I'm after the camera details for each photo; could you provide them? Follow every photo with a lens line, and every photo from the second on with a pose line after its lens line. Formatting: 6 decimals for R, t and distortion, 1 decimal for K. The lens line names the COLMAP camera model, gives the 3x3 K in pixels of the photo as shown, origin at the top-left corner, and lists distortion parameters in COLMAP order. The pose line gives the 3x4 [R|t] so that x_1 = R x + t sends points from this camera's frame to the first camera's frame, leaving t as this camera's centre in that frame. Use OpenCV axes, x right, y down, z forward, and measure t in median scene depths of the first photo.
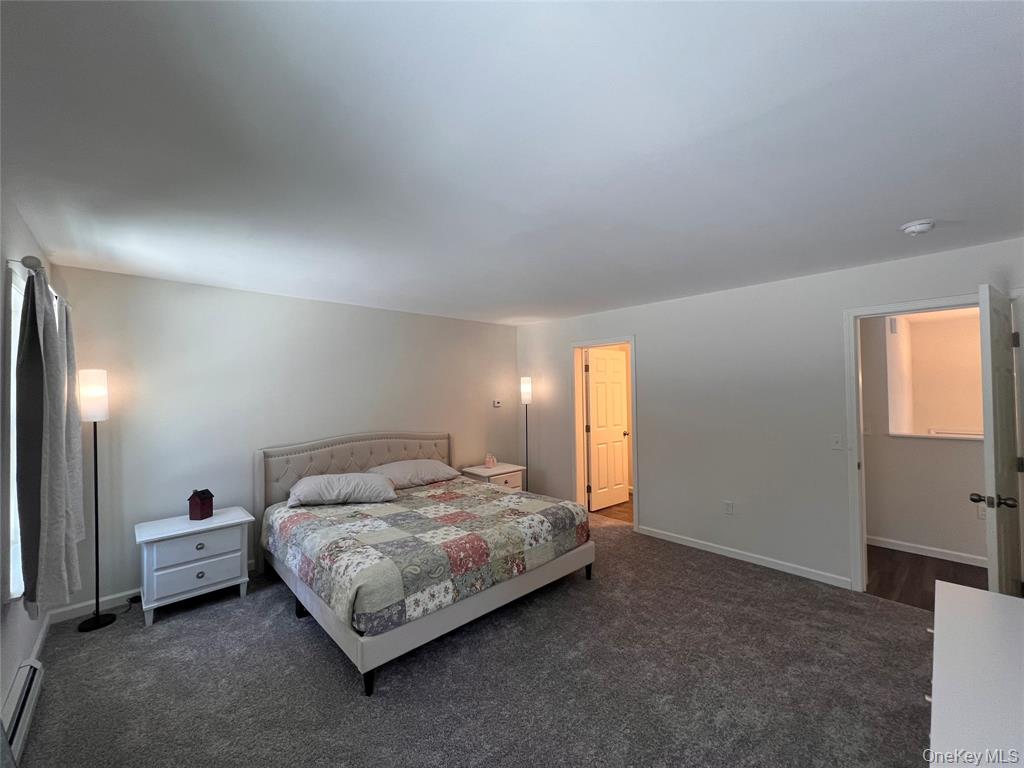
lens RADIAL K [[408.2, 0, 510.8], [0, 408.2, 383.6], [0, 0, 1]] dist [-0.000338, 0.000159]
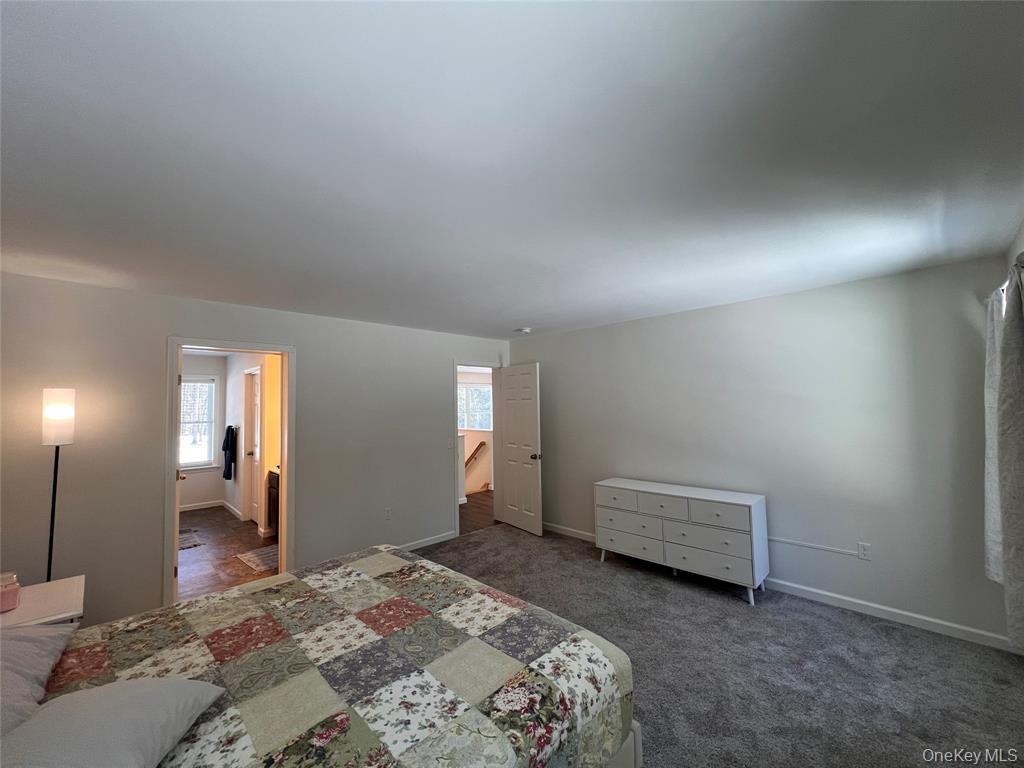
lens RADIAL K [[408.2, 0, 510.8], [0, 408.2, 383.6], [0, 0, 1]] dist [-0.000338, 0.000159]
pose [[-0.029699, 0.065632, 0.997402, -0.826792], [0.002610, 0.997844, -0.065584, 0.020181], [-0.999555, 0.000656, -0.029807, 0.887982]]
